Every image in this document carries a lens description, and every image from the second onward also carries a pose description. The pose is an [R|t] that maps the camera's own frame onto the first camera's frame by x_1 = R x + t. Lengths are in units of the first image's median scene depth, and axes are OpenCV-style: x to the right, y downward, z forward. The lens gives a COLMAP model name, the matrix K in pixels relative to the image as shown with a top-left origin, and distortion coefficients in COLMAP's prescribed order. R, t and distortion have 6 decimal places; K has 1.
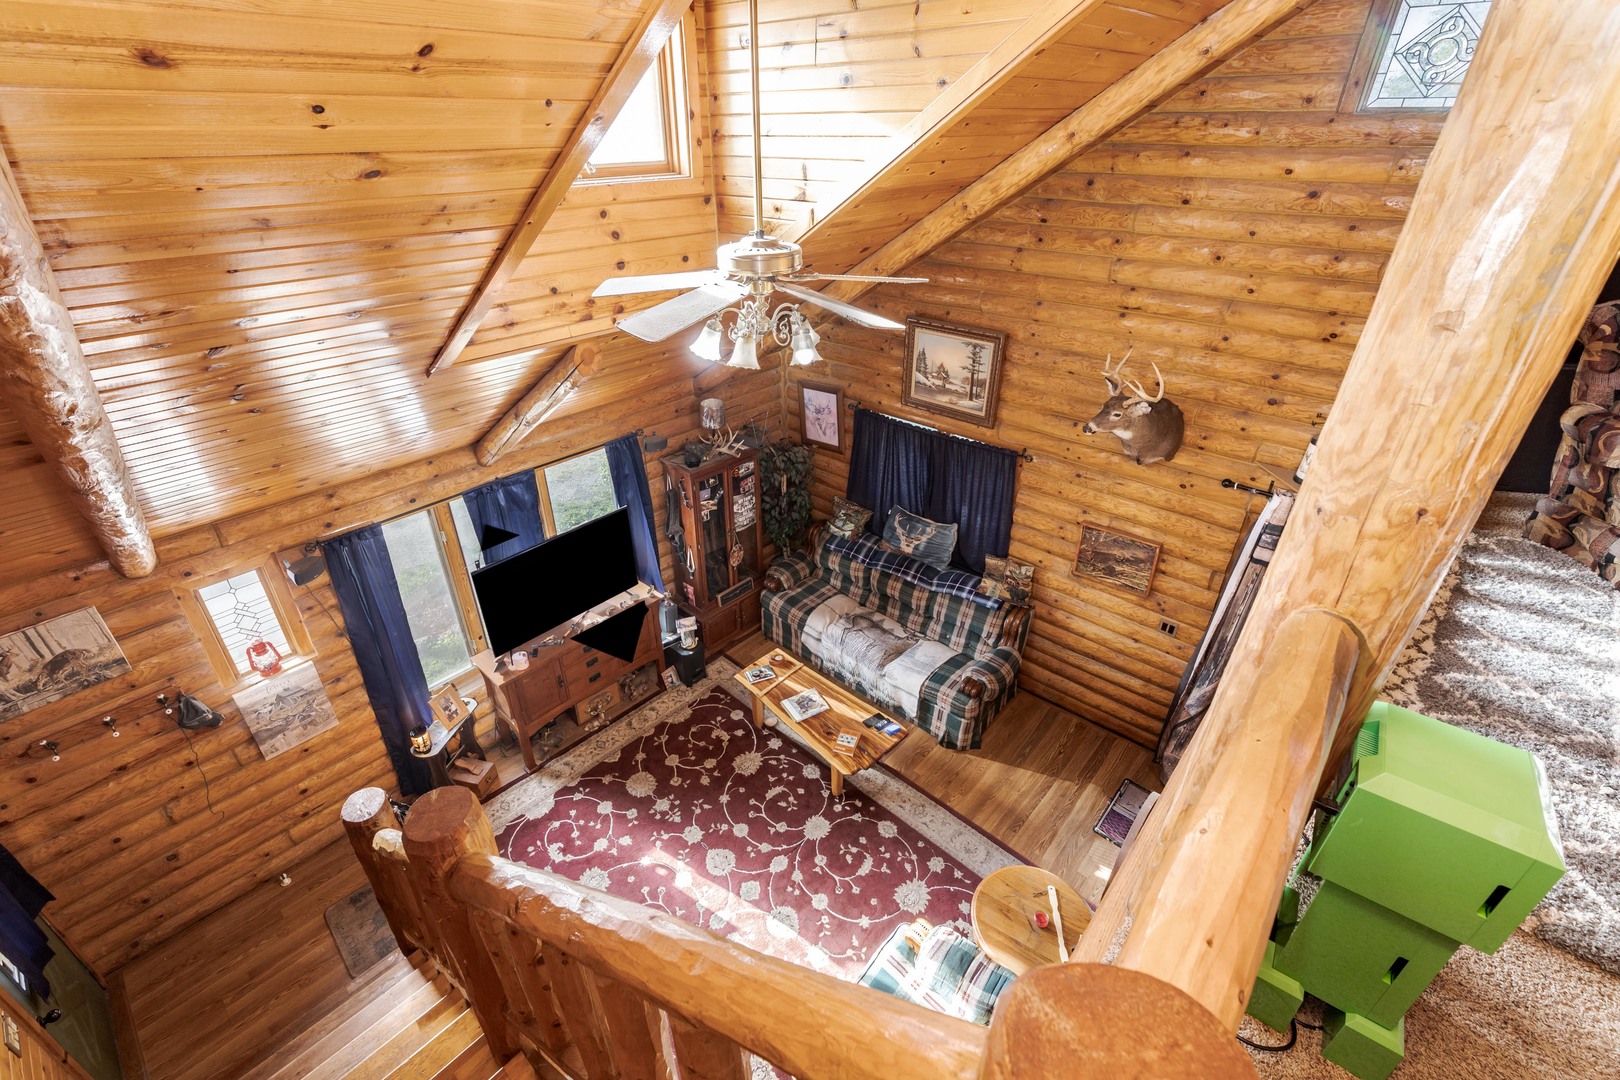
lens RADIAL K [[703.7, 0, 787.6], [0, 703.7, 527.2], [0, 0, 1]] dist [-0.000399, 0.000114]
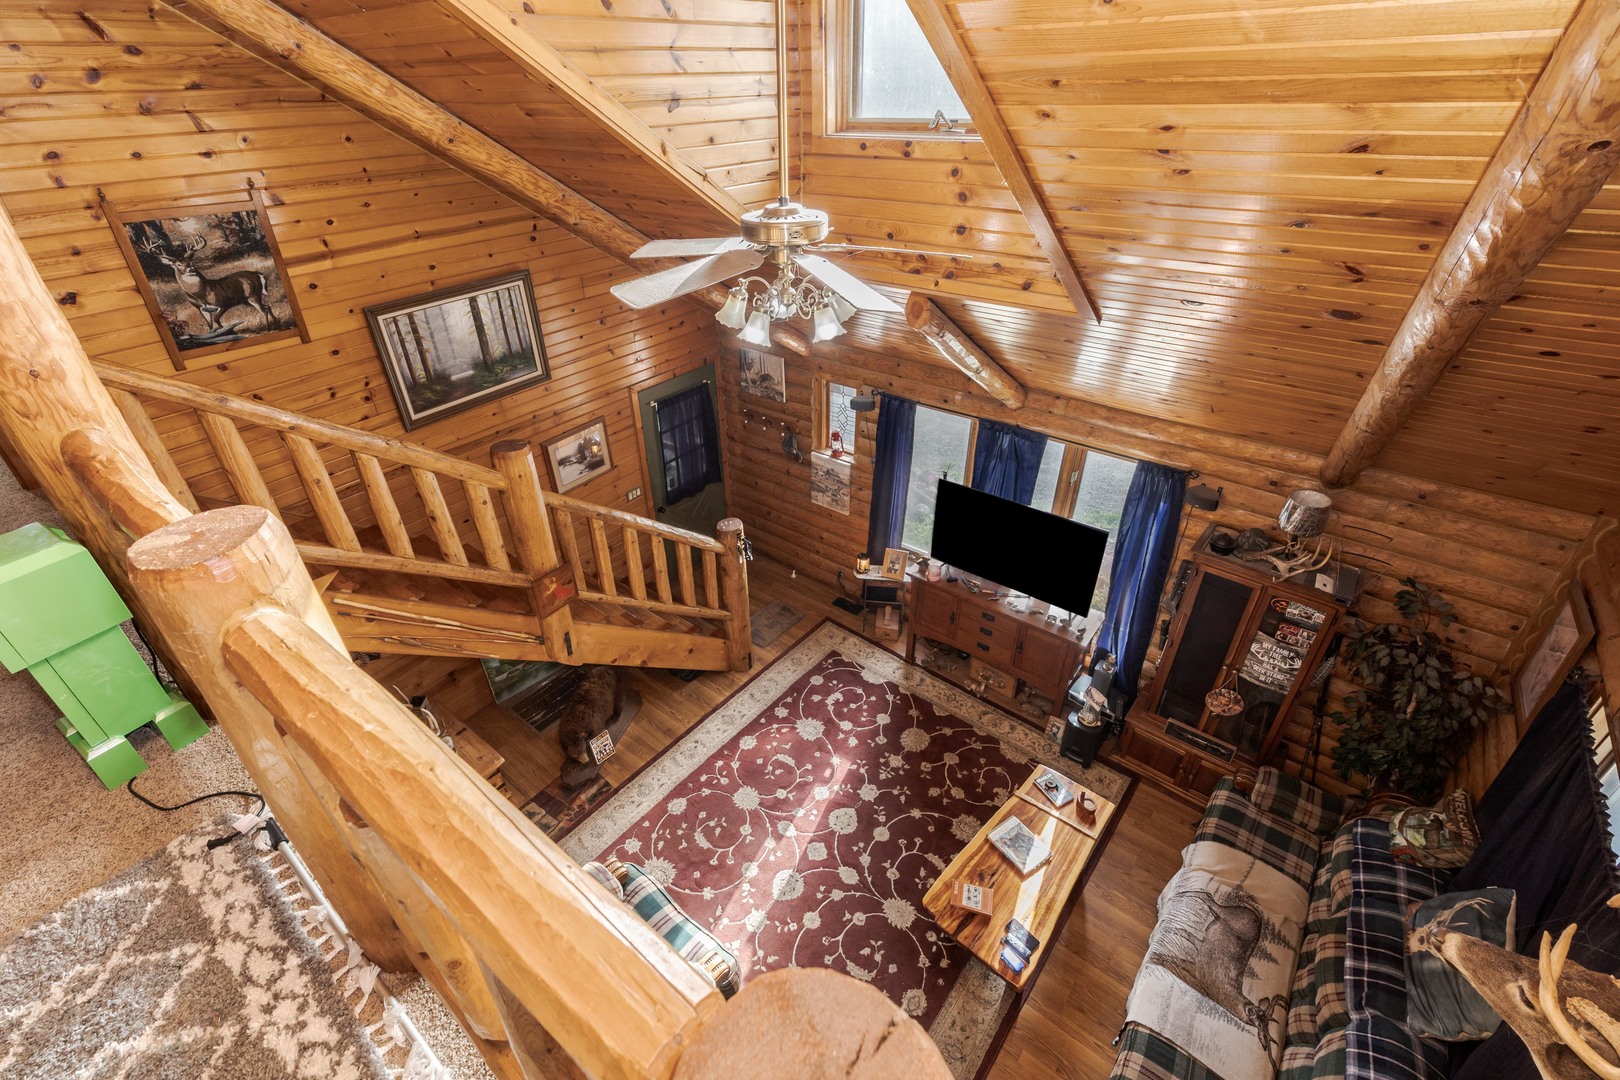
lens RADIAL K [[703.7, 0, 787.6], [0, 703.7, 527.2], [0, 0, 1]] dist [-0.000399, 0.000114]
pose [[0.065653, 0.541407, -0.838193, 0.449027], [-0.475798, 0.755348, 0.450628, -0.229748], [0.877101, 0.369225, 0.307191, 0.390544]]
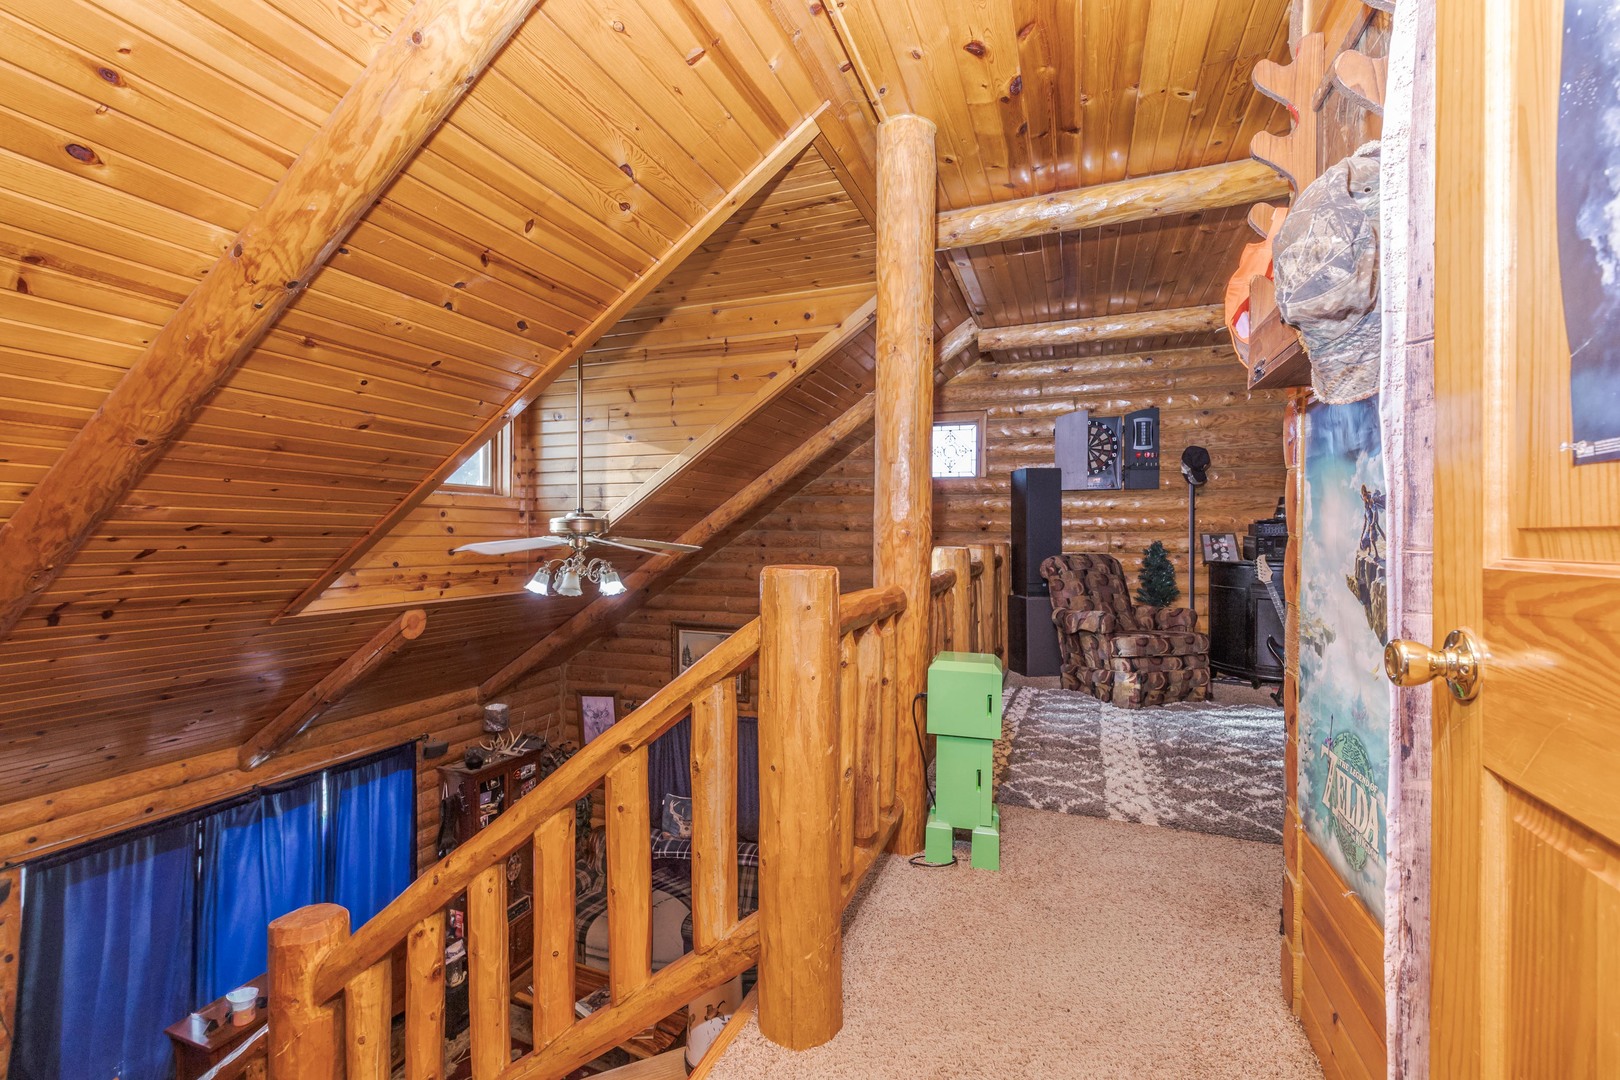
lens RADIAL K [[682.5, 0, 811.5], [0, 682.5, 555.0], [0, 0, 1]] dist [0.000367, -0.000023]
pose [[0.927921, 0.004401, 0.372751, -0.051659], [0.170717, 0.883894, -0.435416, 0.161780], [-0.331389, 0.467666, 0.819433, -0.133189]]
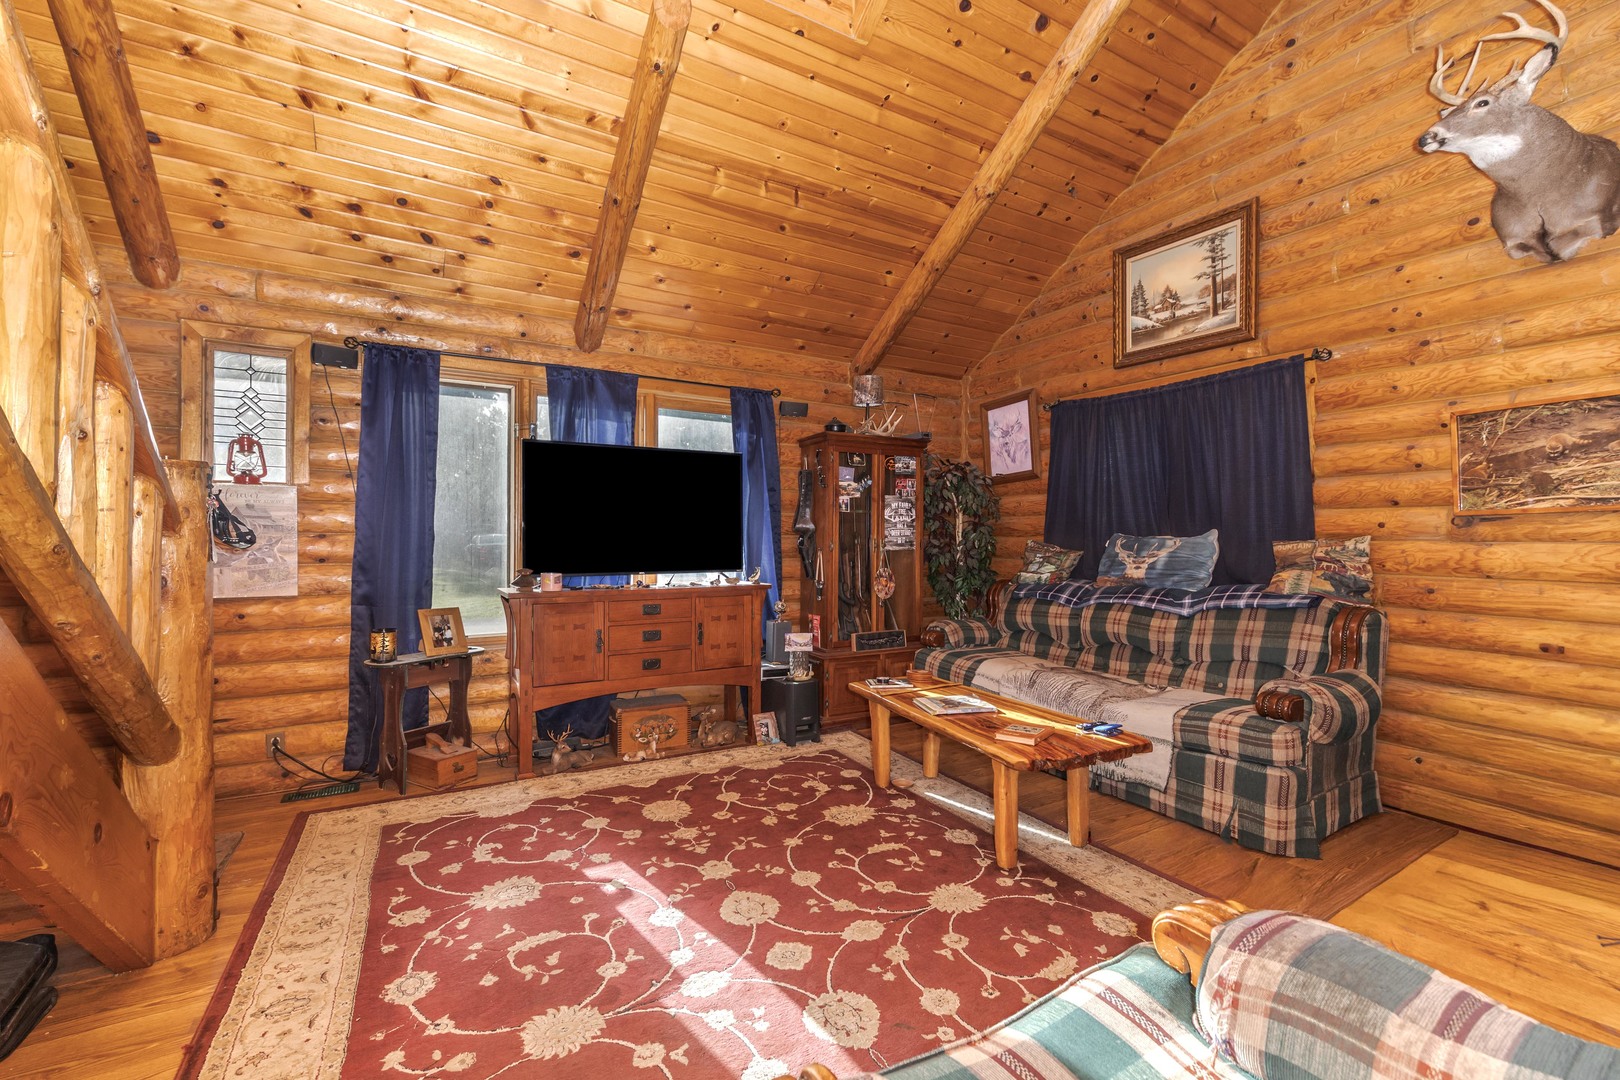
lens RADIAL K [[694.2, 0, 813.5], [0, 694.2, 547.6], [0, 0, 1]] dist [0.000176, -0.000058]
pose [[0.959217, 0.018828, -0.282044, 0.069115], [-0.152334, 0.874926, -0.459672, 0.402700], [0.238113, 0.483890, 0.842112, 0.408163]]
